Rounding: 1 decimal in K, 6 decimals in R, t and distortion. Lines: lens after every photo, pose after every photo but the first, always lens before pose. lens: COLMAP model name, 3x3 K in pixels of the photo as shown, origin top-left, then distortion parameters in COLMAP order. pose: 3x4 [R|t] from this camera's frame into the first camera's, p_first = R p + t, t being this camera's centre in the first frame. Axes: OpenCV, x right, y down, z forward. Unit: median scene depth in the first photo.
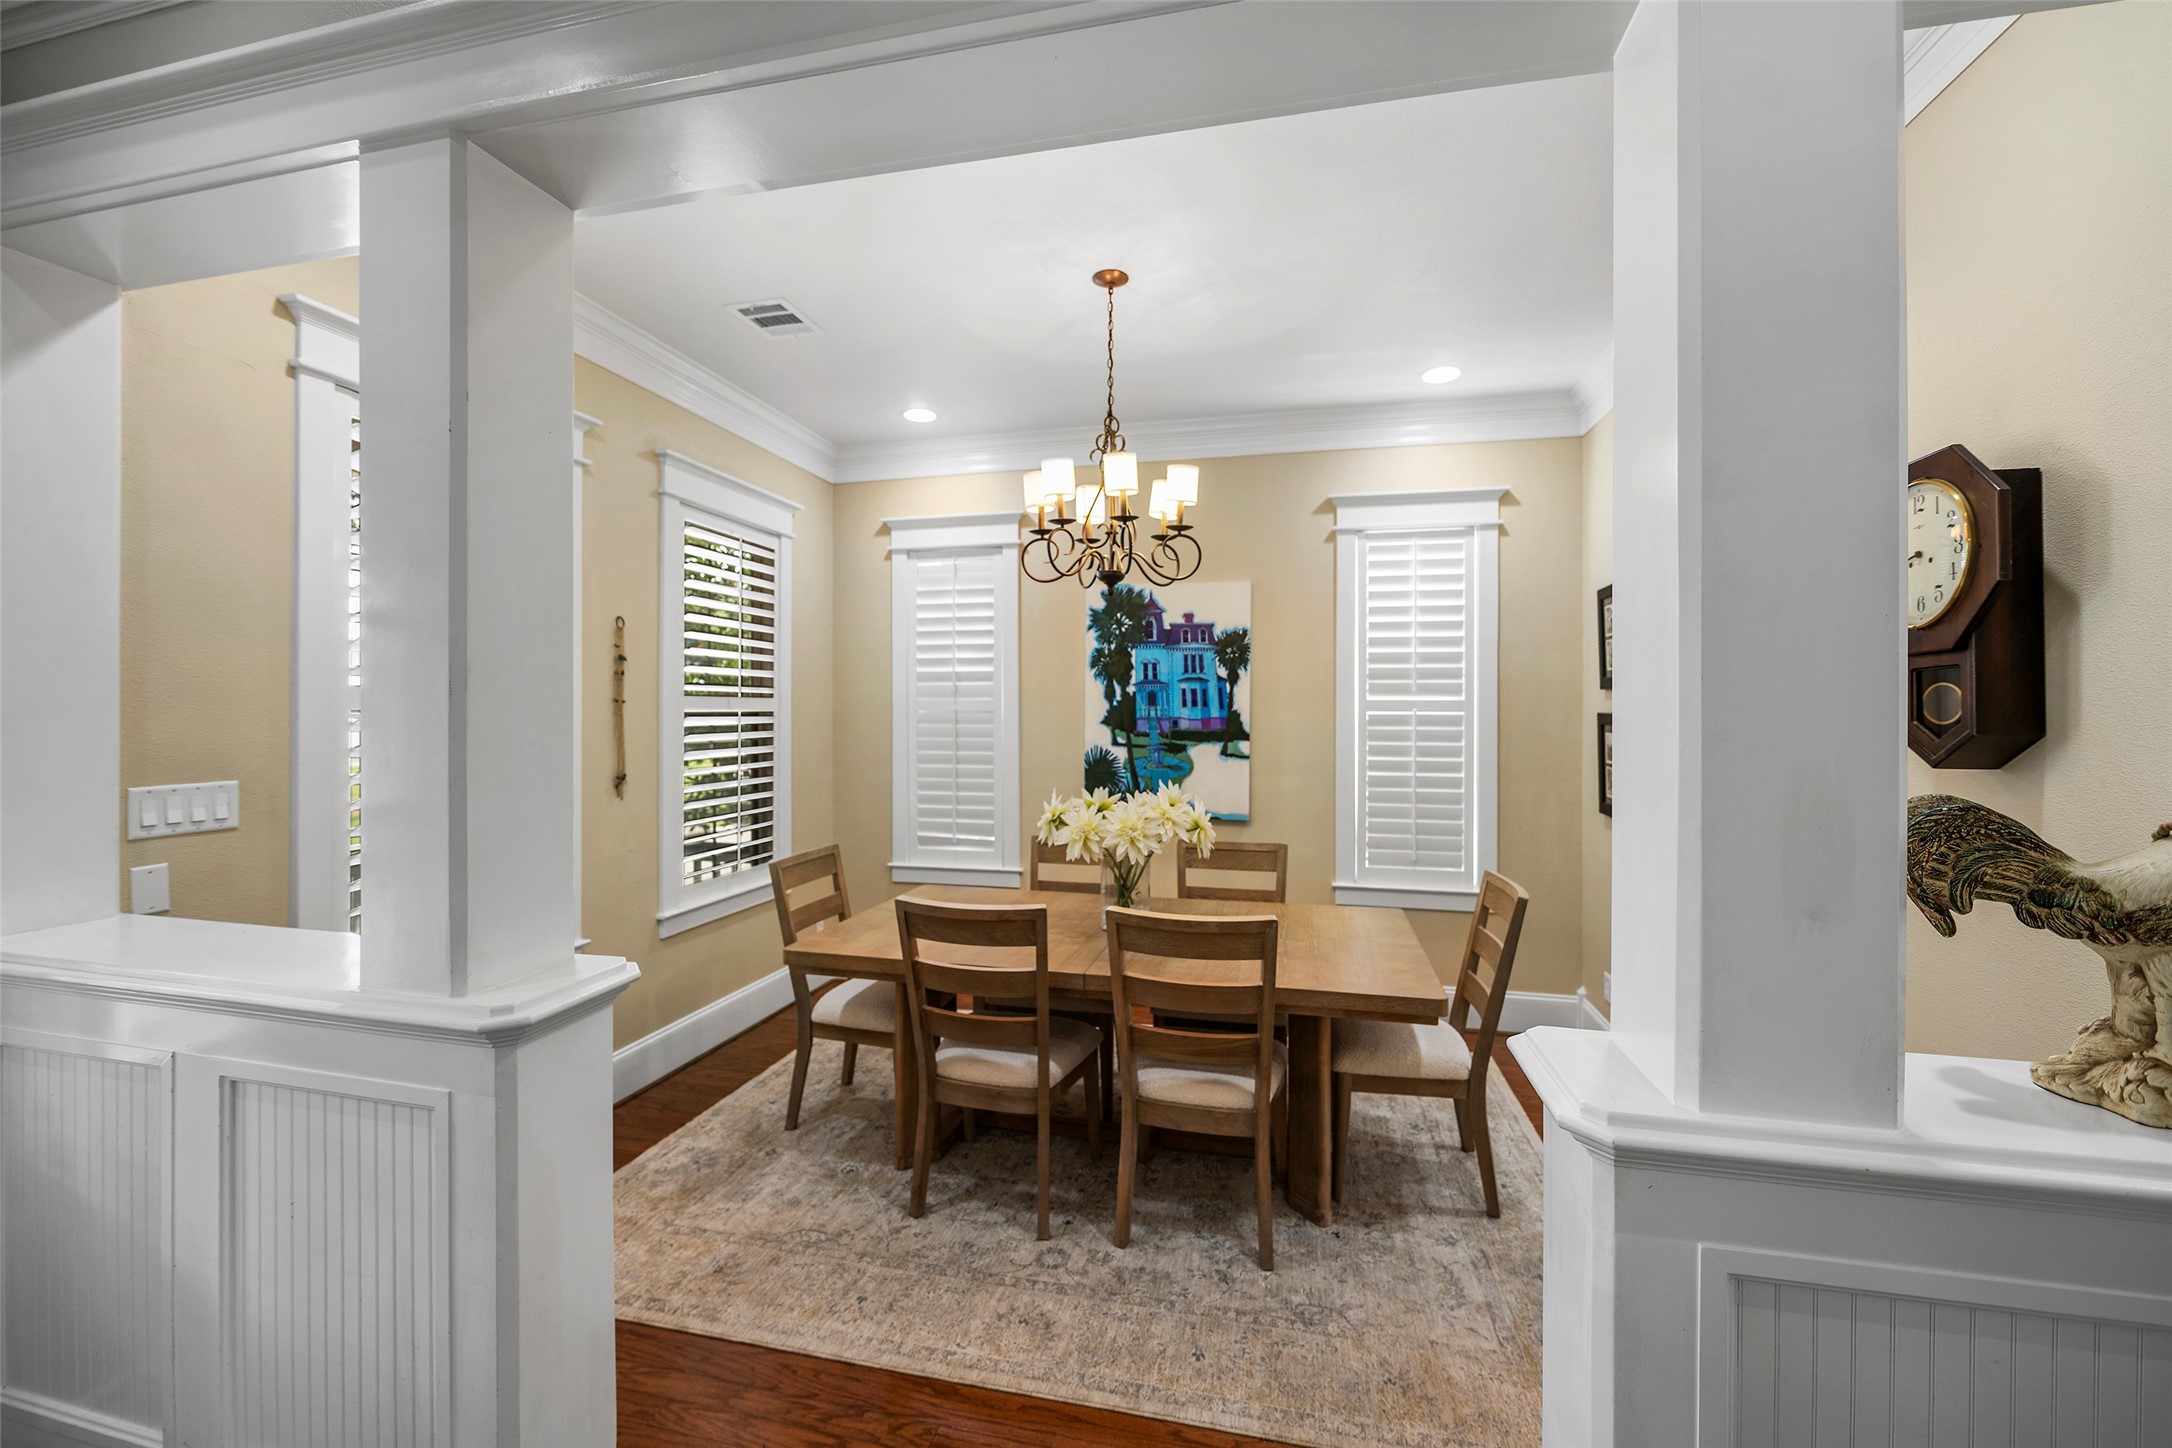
lens RADIAL K [[876.8, 0, 1091.2], [0, 876.8, 716.6], [0, 0, 1]] dist [-0.002574, -0.000444]
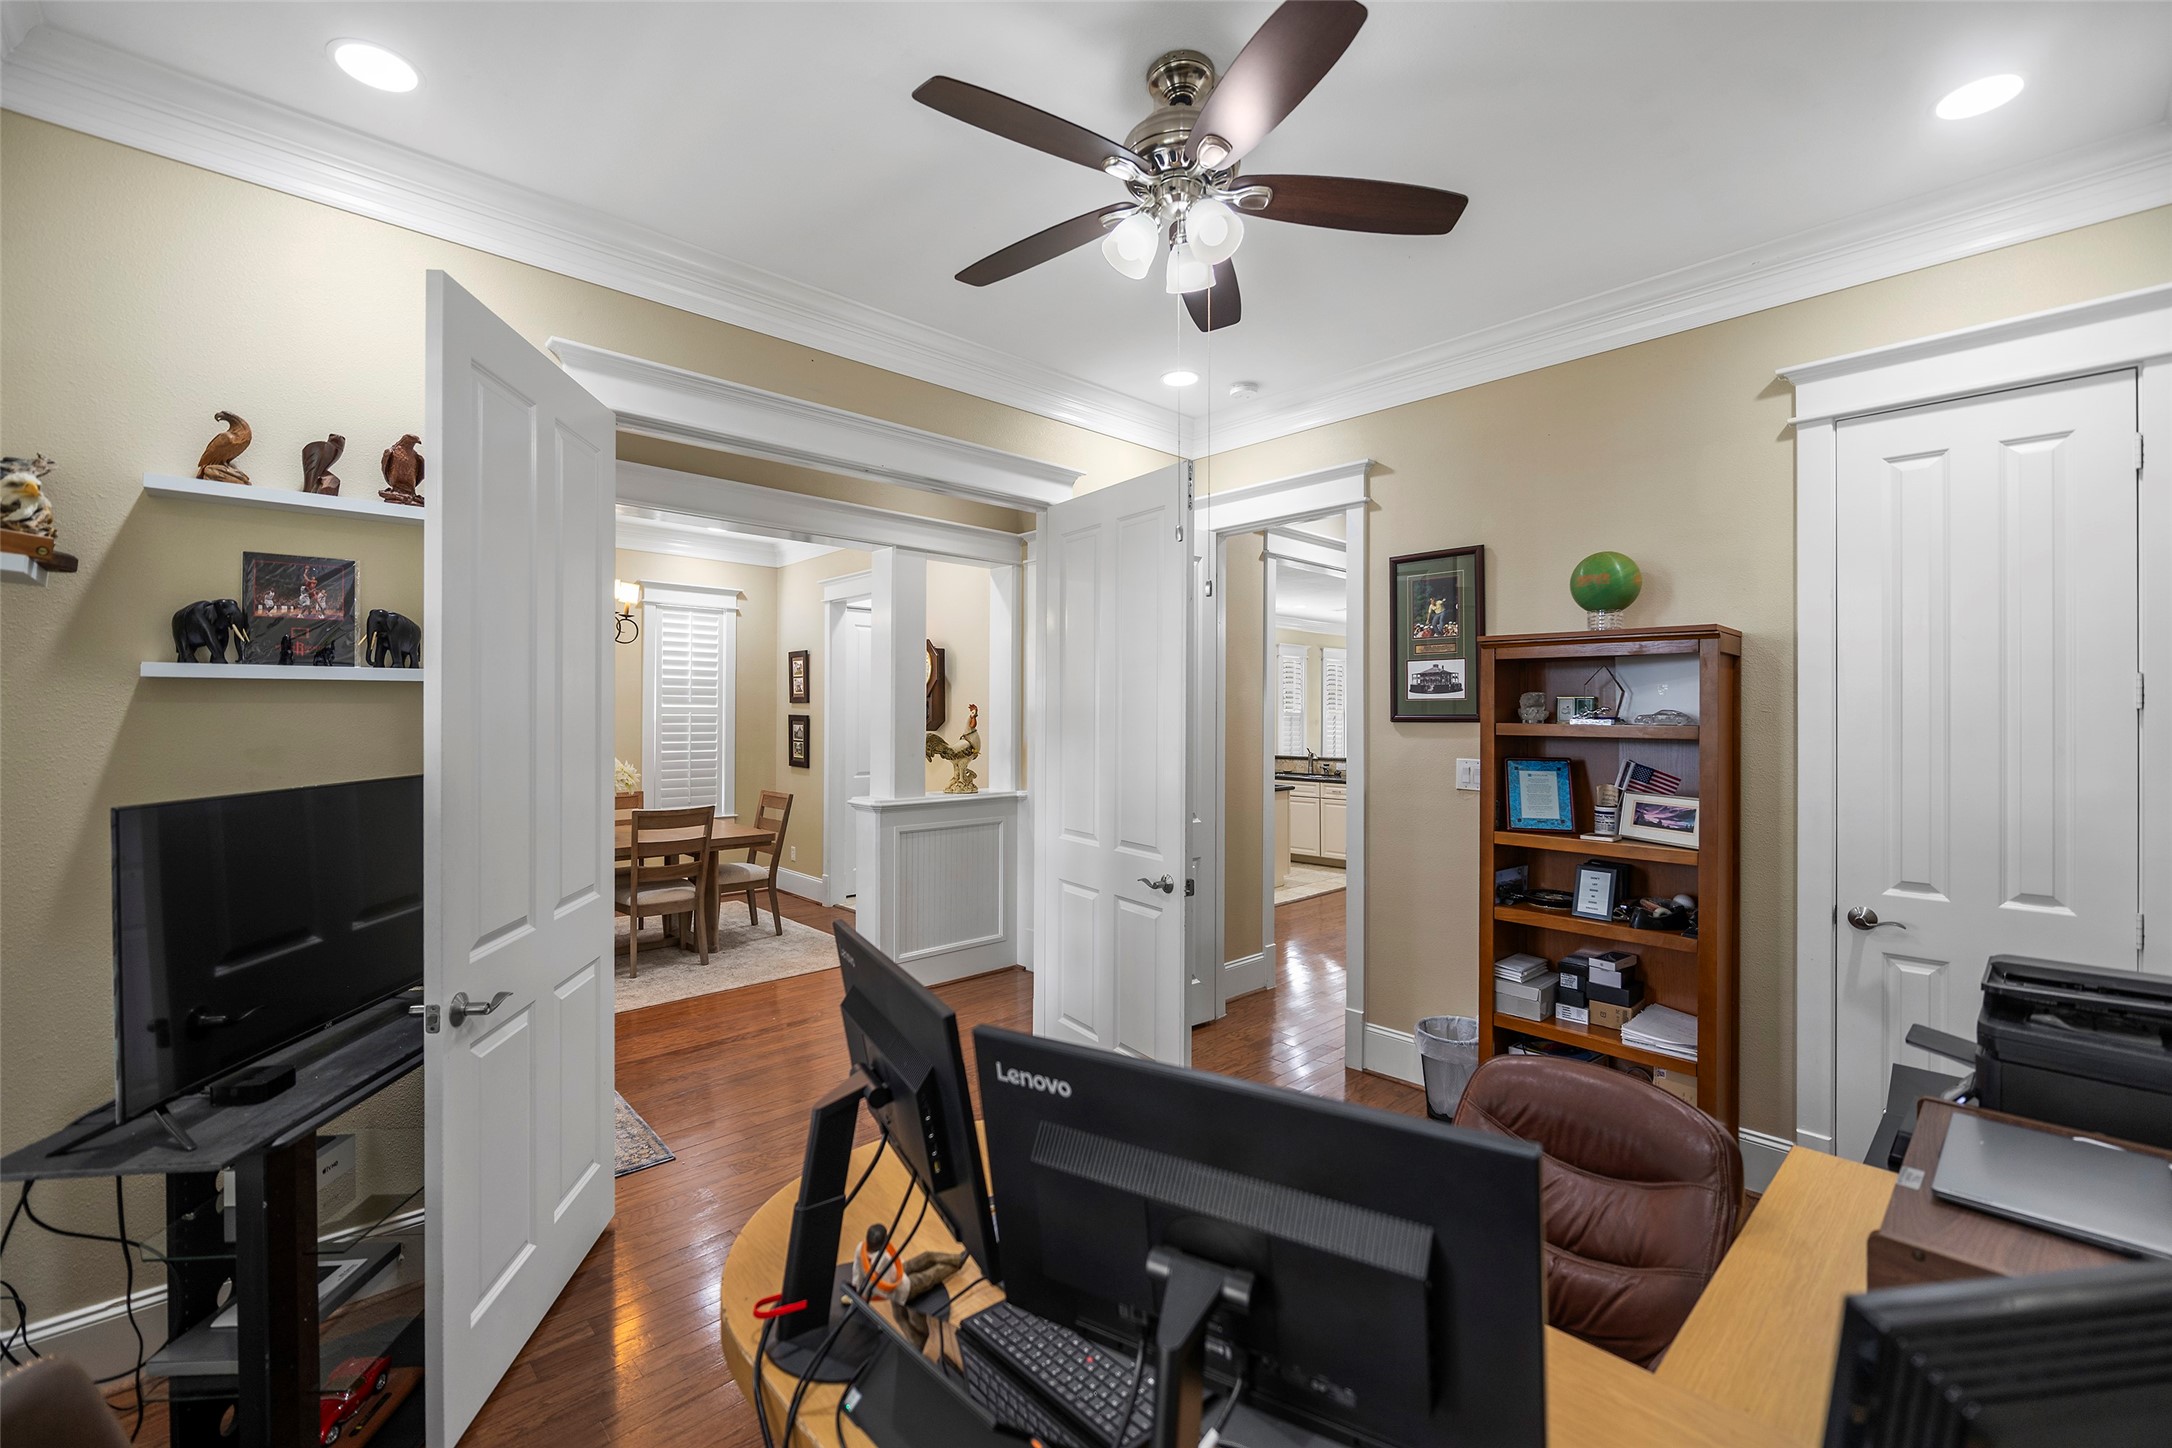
lens RADIAL K [[887.1, 0, 1081.9], [0, 887.1, 727.0], [0, 0, 1]] dist [-0.002808, -0.000197]
pose [[0.558746, -0.010308, 0.829274, -0.957726], [0.000926, 0.999930, 0.011806, -0.000262], [-0.829338, -0.005828, 0.558717, -0.888855]]
